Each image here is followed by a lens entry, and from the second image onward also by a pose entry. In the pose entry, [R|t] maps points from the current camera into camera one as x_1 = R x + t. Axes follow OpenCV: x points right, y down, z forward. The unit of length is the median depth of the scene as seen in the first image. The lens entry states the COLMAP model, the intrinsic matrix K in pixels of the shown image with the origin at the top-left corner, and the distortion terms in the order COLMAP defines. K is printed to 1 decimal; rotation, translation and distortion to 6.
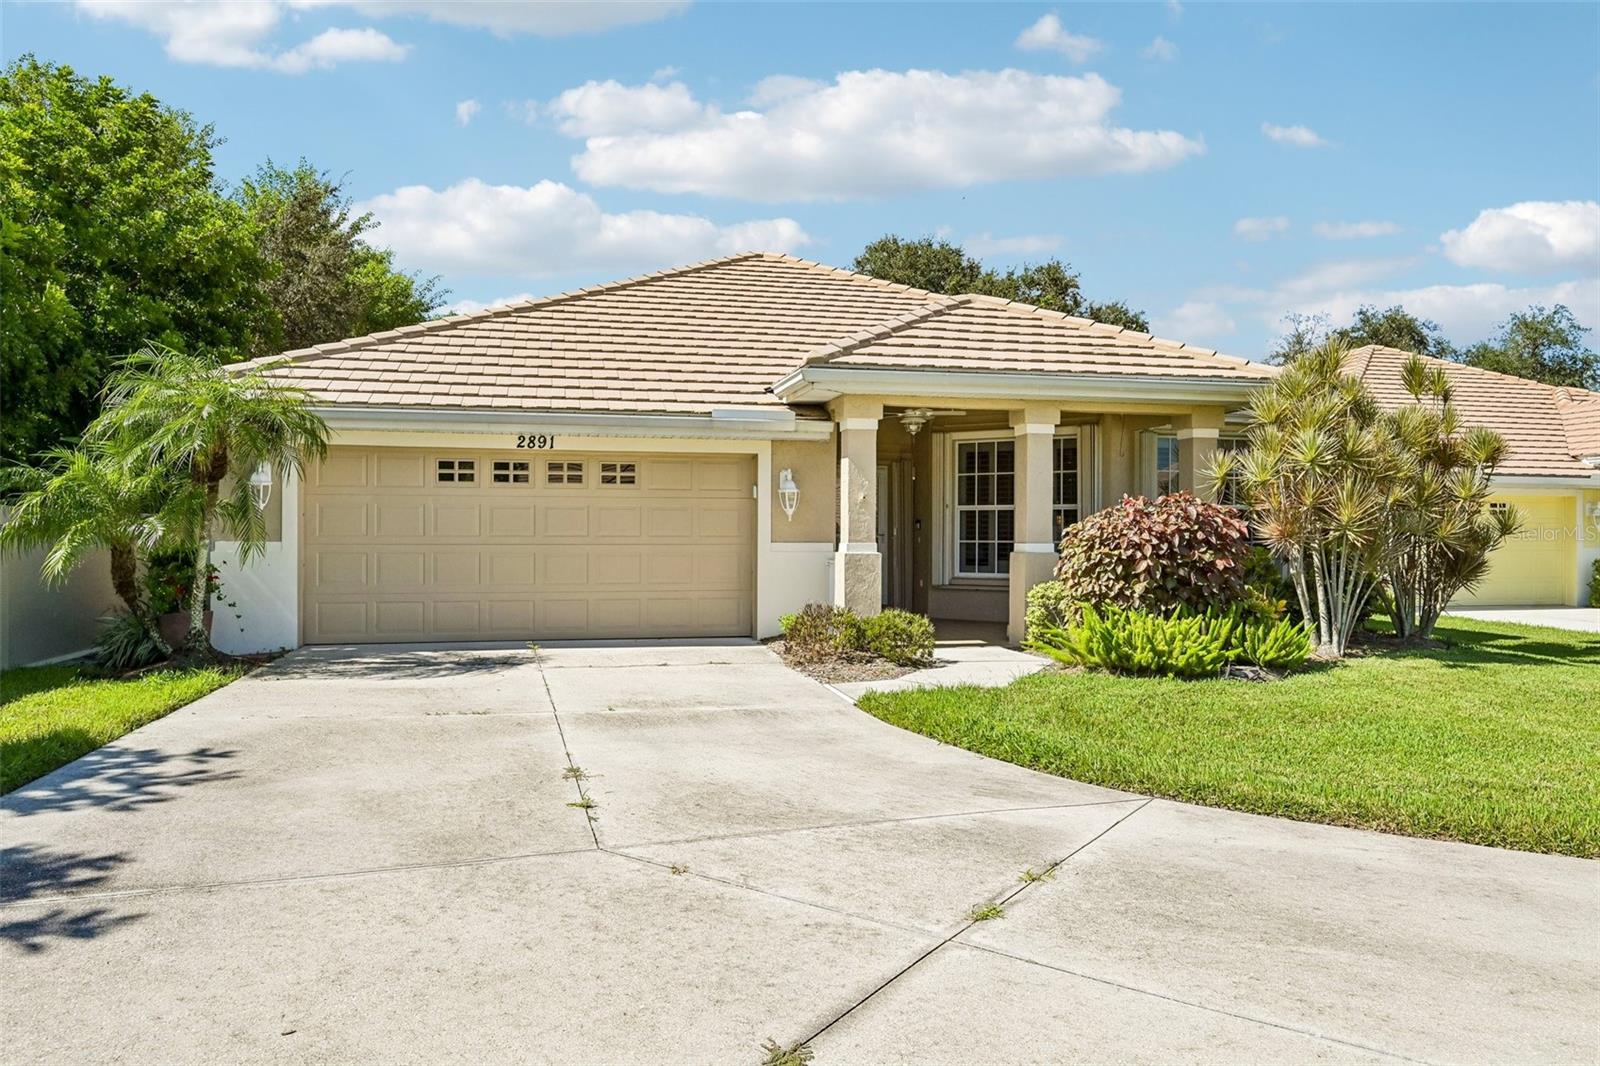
lens RADIAL K [[1094.9, 0, 800.0], [0, 1094.9, 533.0], [0, 0, 1]] dist [0.005268, 0.001426]
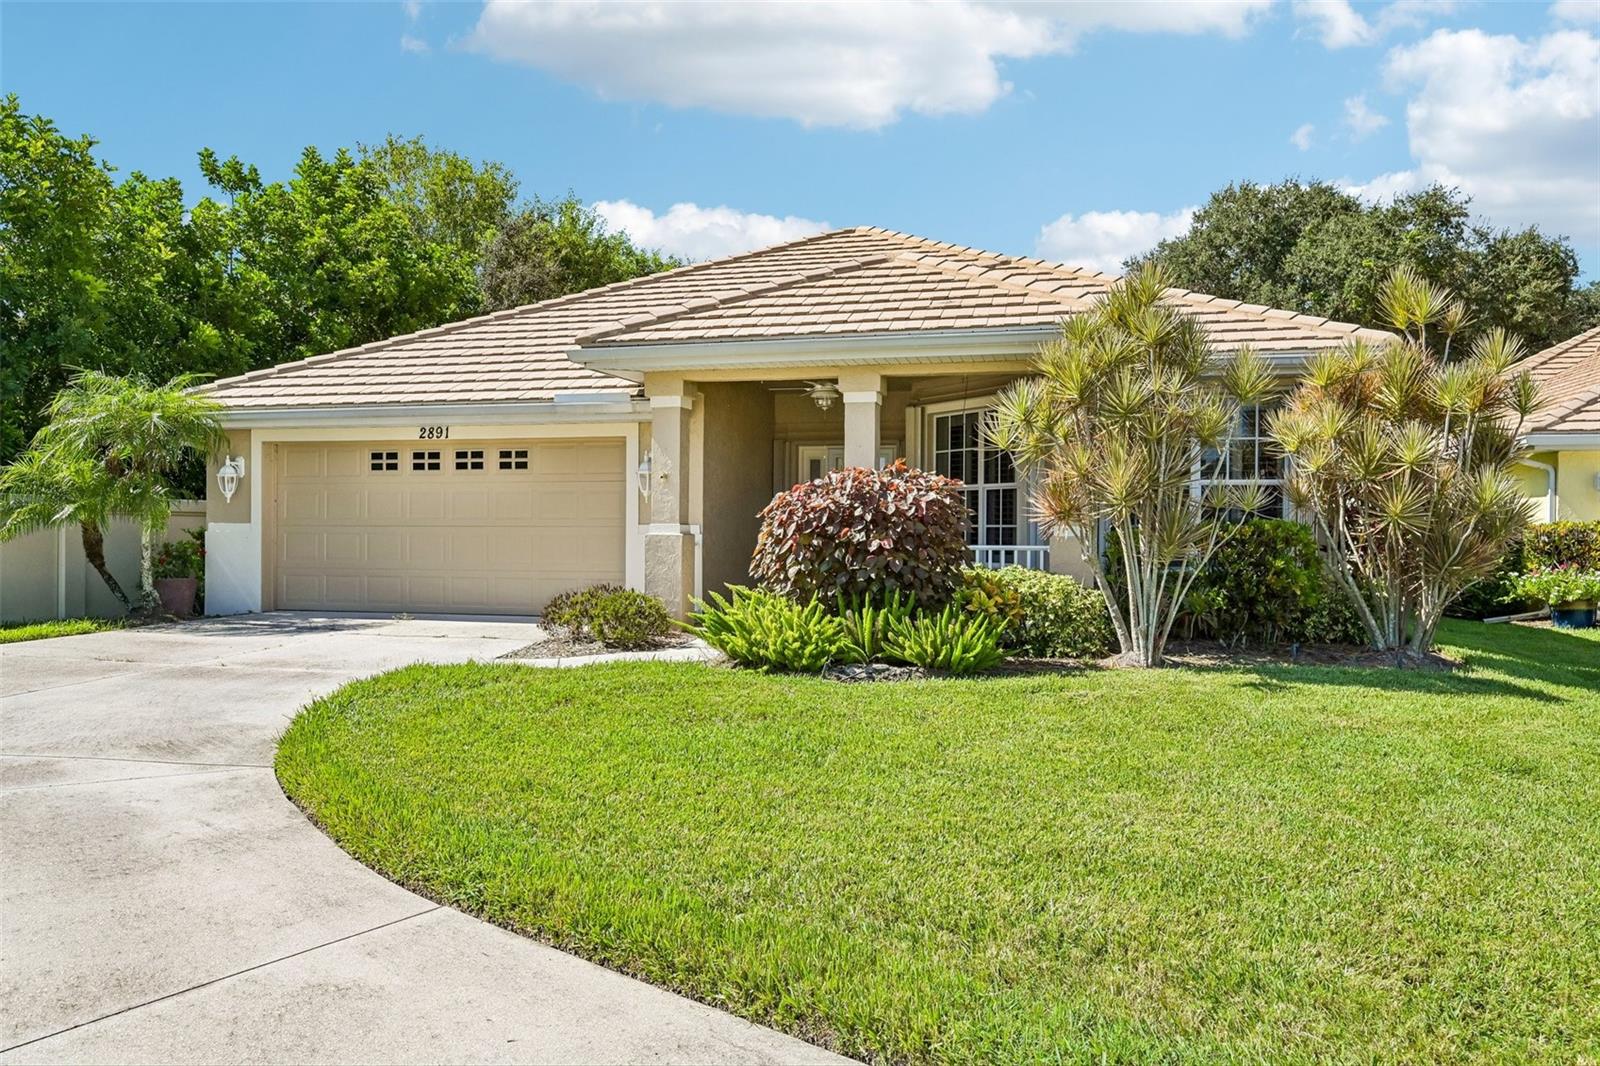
lens RADIAL K [[1129.9, 0, 800.0], [0, 1129.9, 533.0], [0, 0, 1]] dist [-0.004903, 0.000196]
pose [[0.894575, 0.002139, -0.446913, 0.592410], [-0.000675, 0.999994, 0.003434, 0.013312], [0.446917, -0.002770, 0.894571, 0.149340]]
